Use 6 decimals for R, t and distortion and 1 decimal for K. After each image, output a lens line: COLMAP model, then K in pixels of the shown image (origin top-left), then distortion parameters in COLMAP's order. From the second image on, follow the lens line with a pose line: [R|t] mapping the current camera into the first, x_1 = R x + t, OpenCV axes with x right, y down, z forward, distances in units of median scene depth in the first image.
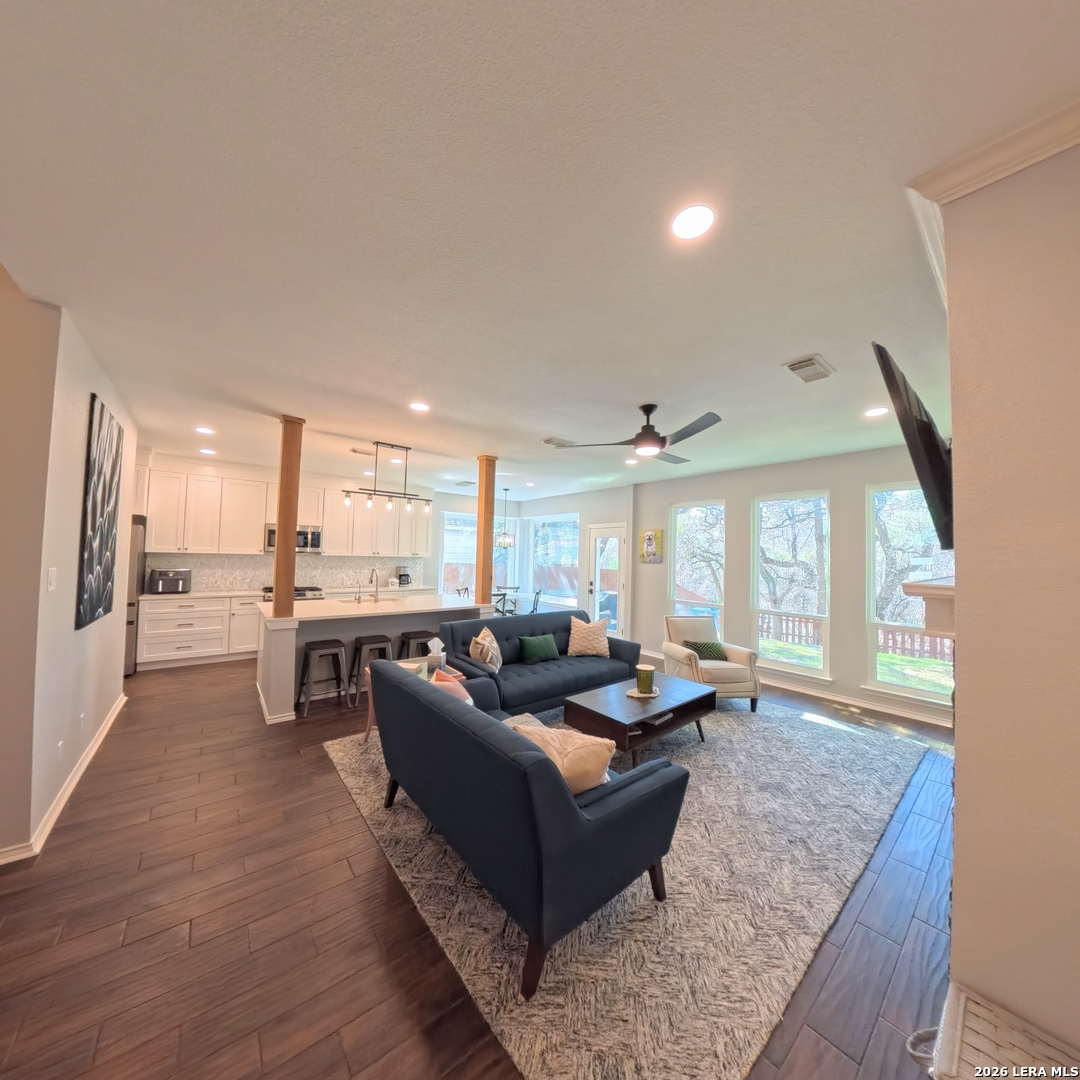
lens RADIAL K [[404.9, 0, 540.0], [0, 404.9, 540.0], [0, 0, 1]] dist [-0.024872, 0.001018]
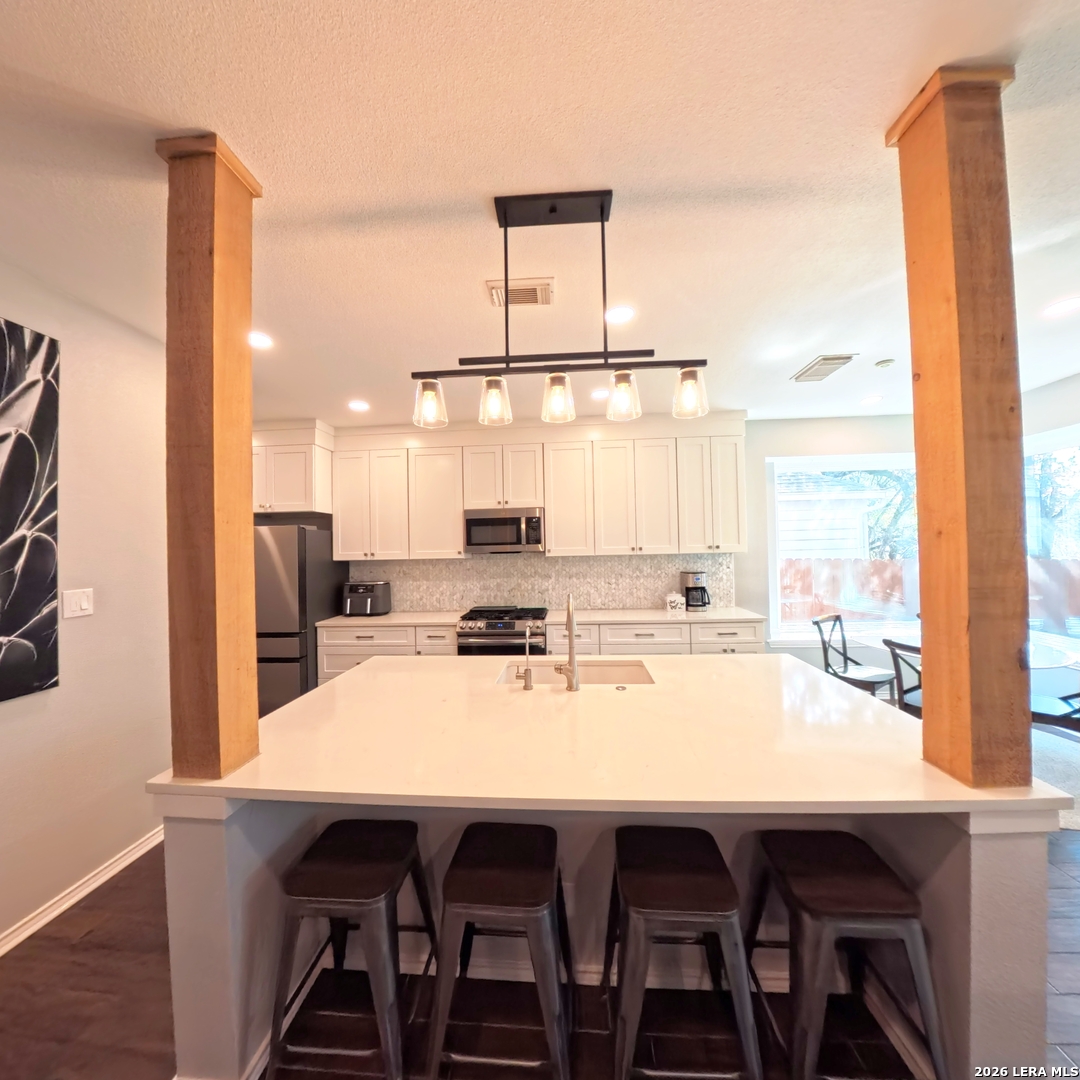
lens RADIAL K [[428.8, 0, 540.0], [0, 428.8, 540.0], [0, 0, 1]] dist [-0.020544, 0.000257]
pose [[0.726585, -0.049378, -0.685300, -0.148716], [0.064958, 0.997883, -0.003030, 0.019564], [0.683999, -0.042314, 0.728255, 0.678528]]
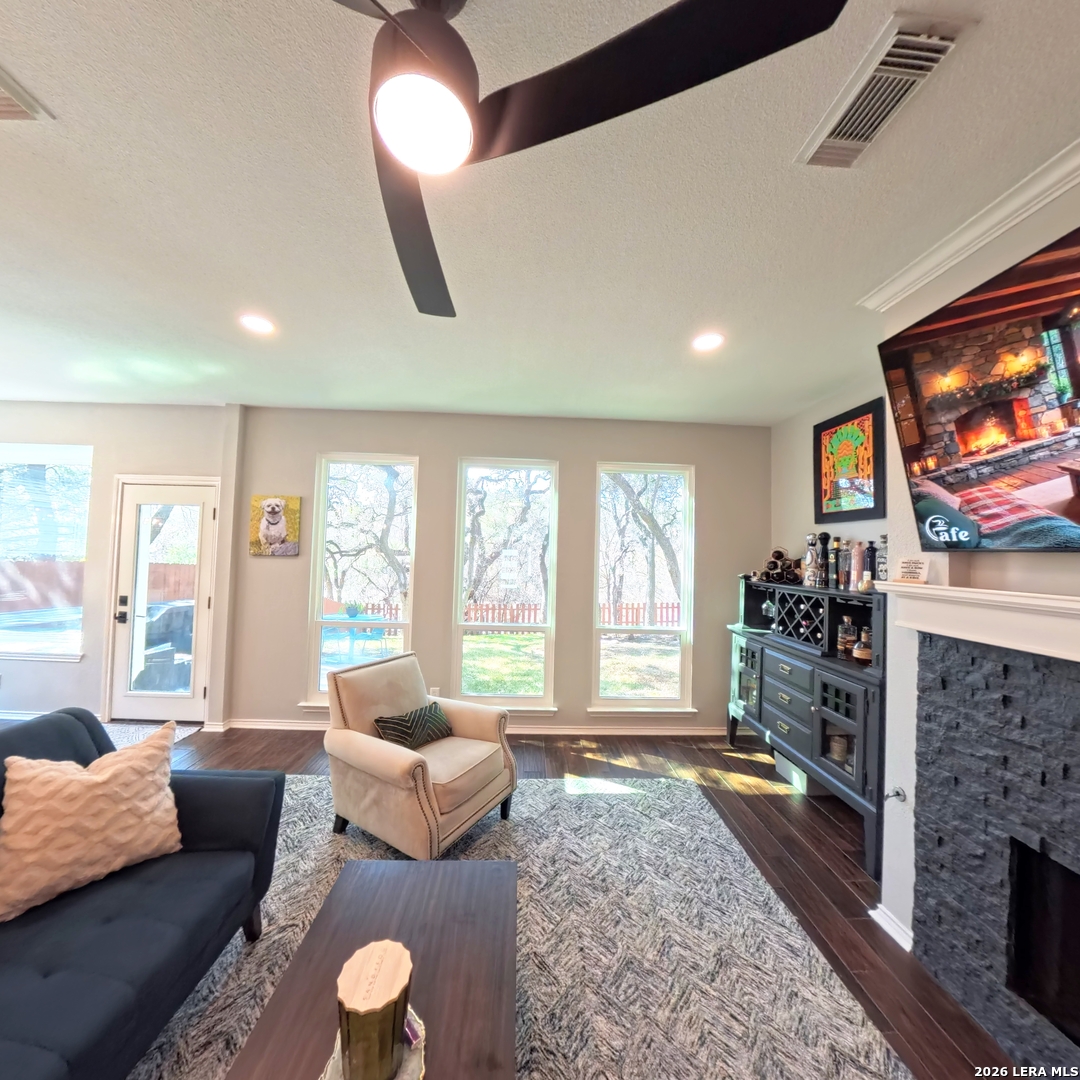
lens RADIAL K [[404.9, 0, 540.0], [0, 404.9, 540.0], [0, 0, 1]] dist [-0.024872, 0.001018]
pose [[0.602917, 0.021138, 0.797524, 0.076700], [-0.044159, 0.999001, 0.006906, 0.019455], [-0.796581, -0.039382, 0.603248, 0.503344]]
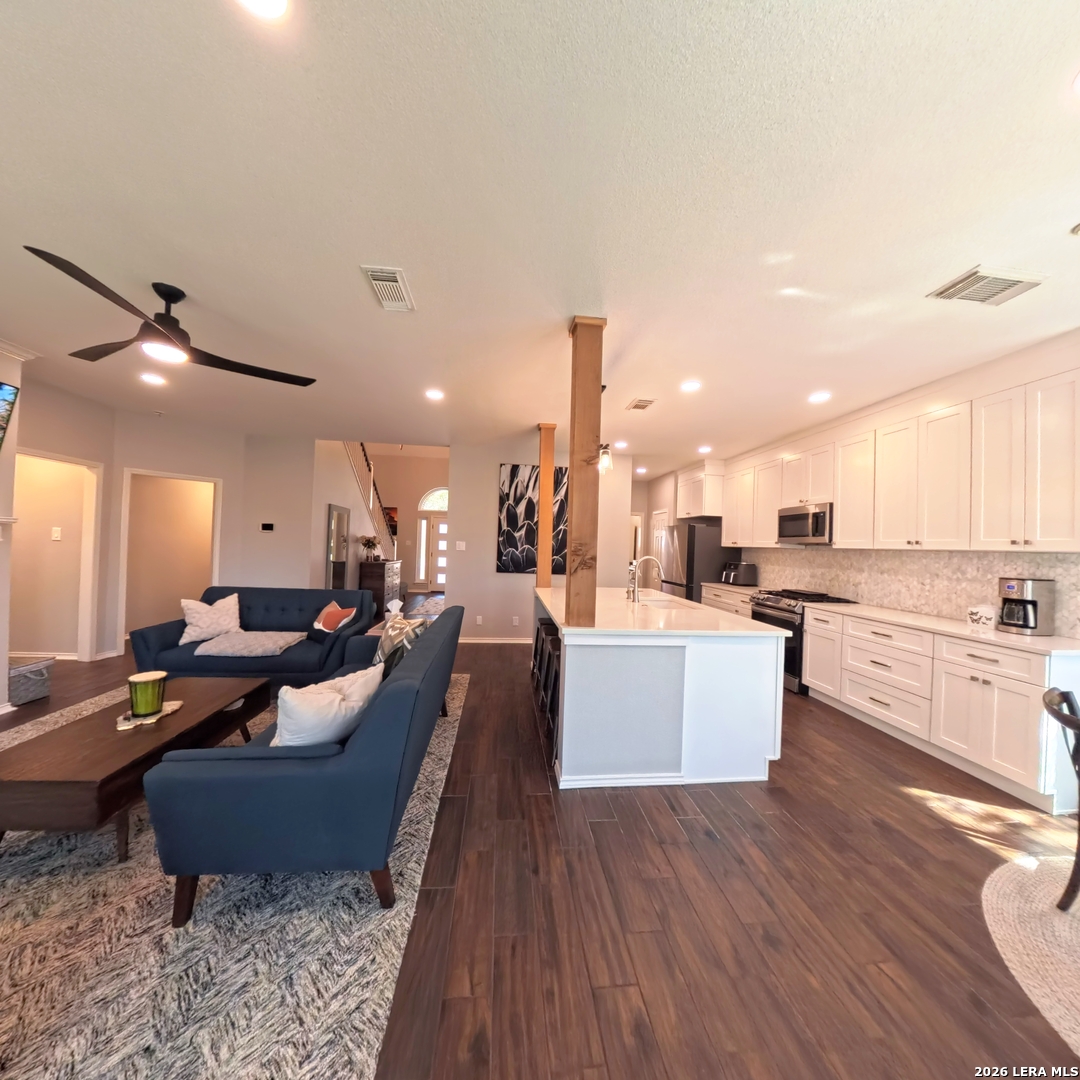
lens RADIAL K [[404.9, 0, 540.0], [0, 404.9, 540.0], [0, 0, 1]] dist [-0.024872, 0.001018]
pose [[-0.555034, -0.050381, -0.830301, 0.291854], [-0.013181, 0.998572, -0.051780, 0.080583], [0.831723, -0.017795, -0.554905, 1.219899]]
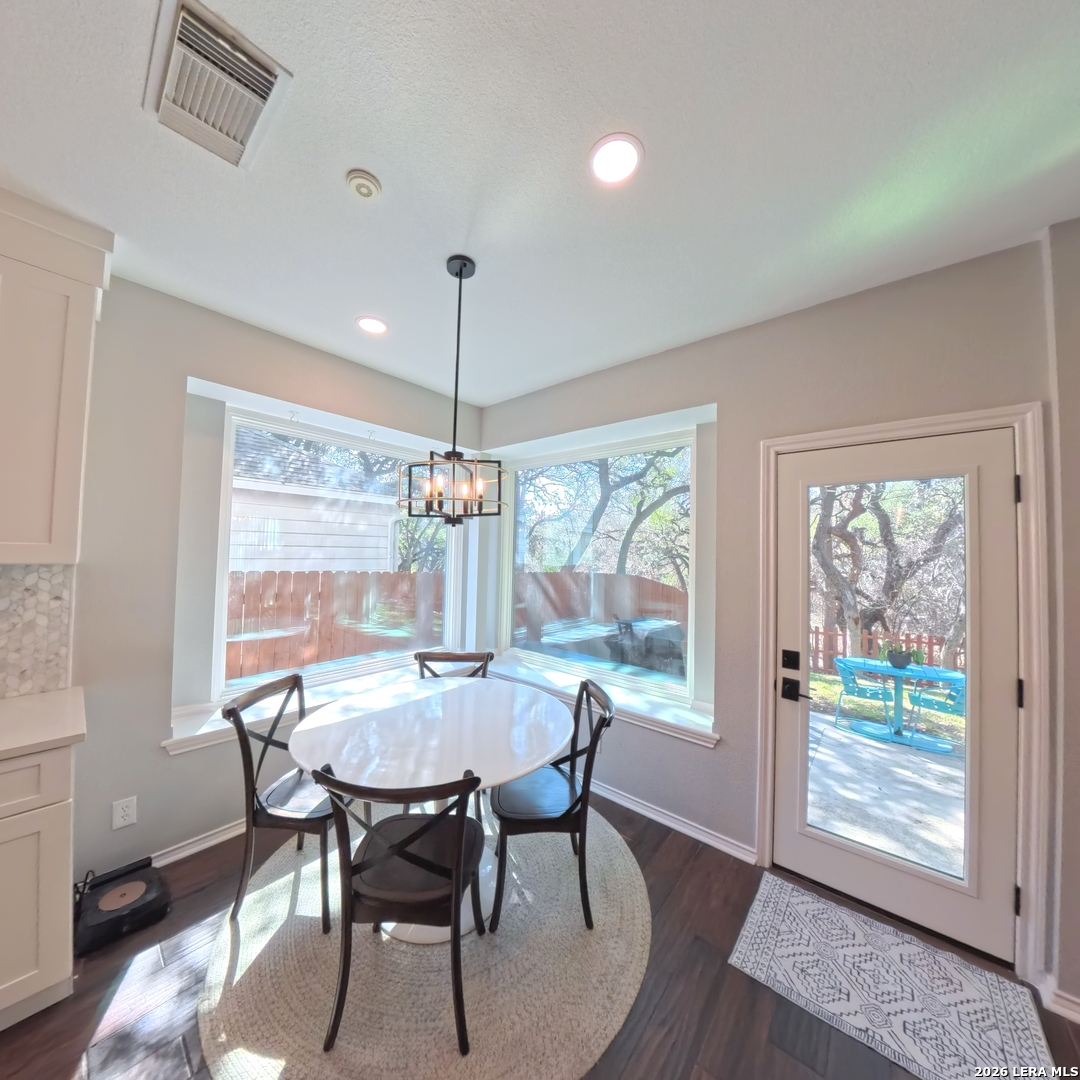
lens RADIAL K [[404.9, 0, 540.0], [0, 404.9, 540.0], [0, 0, 1]] dist [-0.024872, 0.001018]
pose [[0.981702, 0.002396, 0.190407, -0.121759], [-0.004411, 0.999939, 0.010155, 0.041224], [-0.190371, -0.010809, 0.981653, 1.138566]]
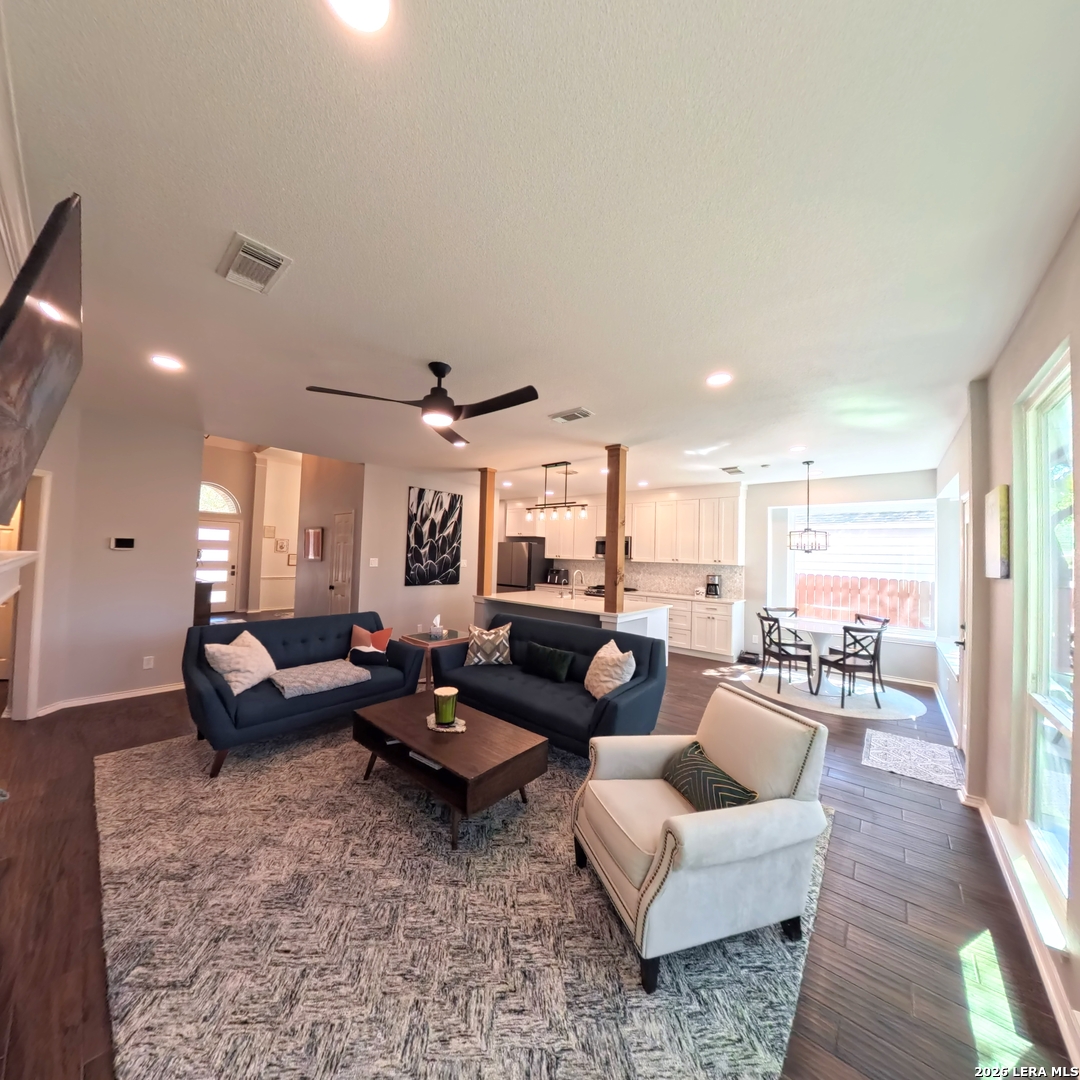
lens RADIAL K [[404.9, 0, 540.0], [0, 404.9, 540.0], [0, 0, 1]] dist [-0.024872, 0.001018]
pose [[0.175983, -0.053487, -0.982939, 0.700173], [0.011768, 0.998566, -0.052230, 0.043565], [0.984323, -0.002376, 0.176360, 0.678448]]
